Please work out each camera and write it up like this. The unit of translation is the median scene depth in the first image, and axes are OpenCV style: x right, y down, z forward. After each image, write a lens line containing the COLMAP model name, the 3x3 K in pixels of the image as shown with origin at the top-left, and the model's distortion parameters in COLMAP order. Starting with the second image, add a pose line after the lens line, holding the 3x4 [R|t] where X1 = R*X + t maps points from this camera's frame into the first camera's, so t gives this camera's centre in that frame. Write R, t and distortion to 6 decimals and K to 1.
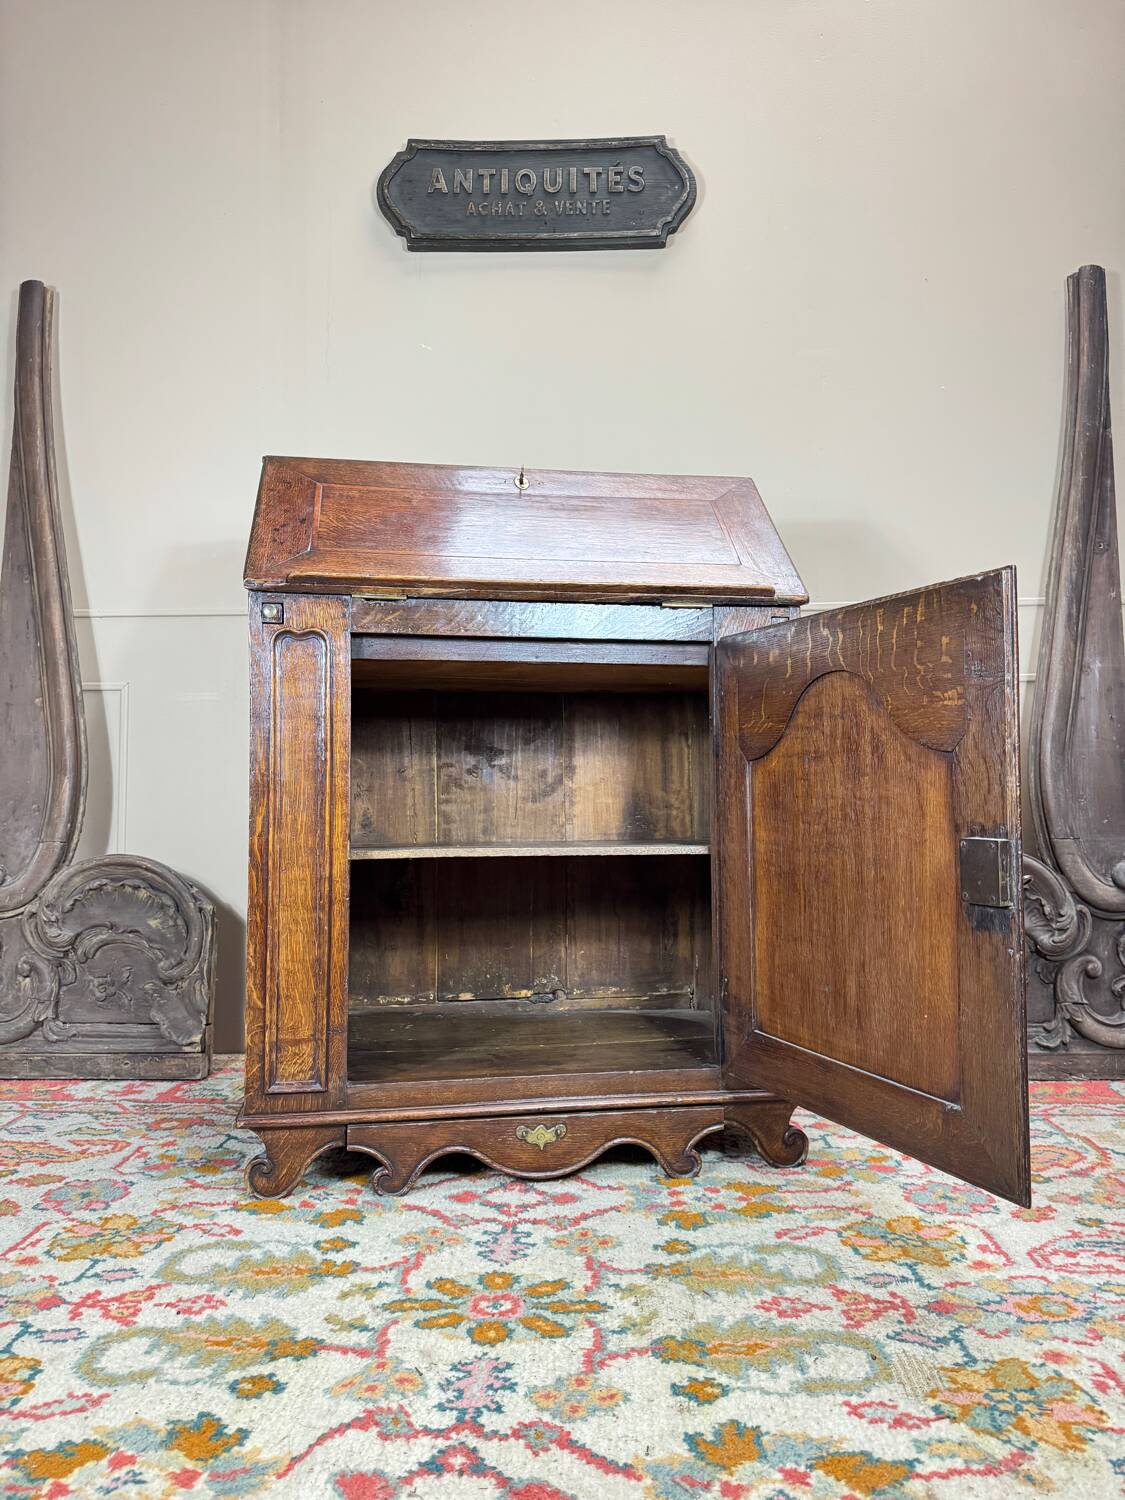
lens RADIAL K [[1062.3, 0, 558.9], [0, 1062.3, 755.2], [0, 0, 1]] dist [-0.003691, -0.002256]
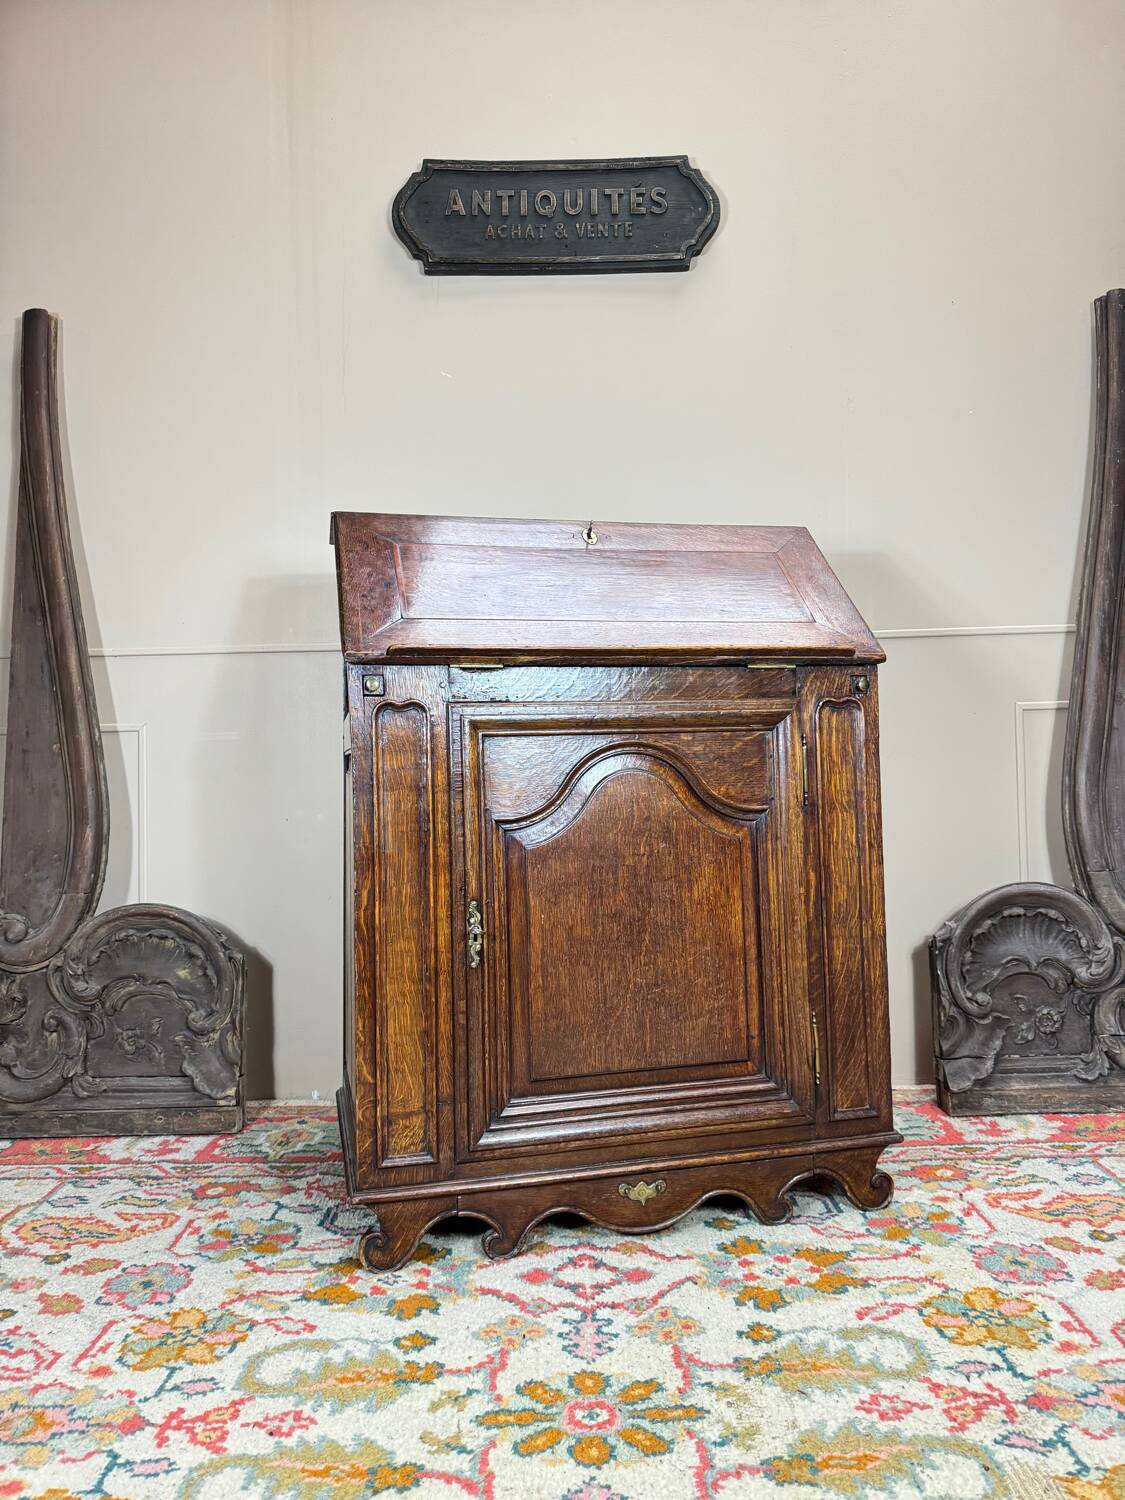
lens RADIAL K [[1061.6, 0, 558.4], [0, 1061.6, 748.3], [0, 0, 1]] dist [-0.000841, -0.007101]
pose [[0.999498, -0.016918, 0.026797, -0.073197], [0.016330, 0.999624, 0.022010, -0.083082], [-0.027159, -0.021561, 0.999399, 0.019861]]
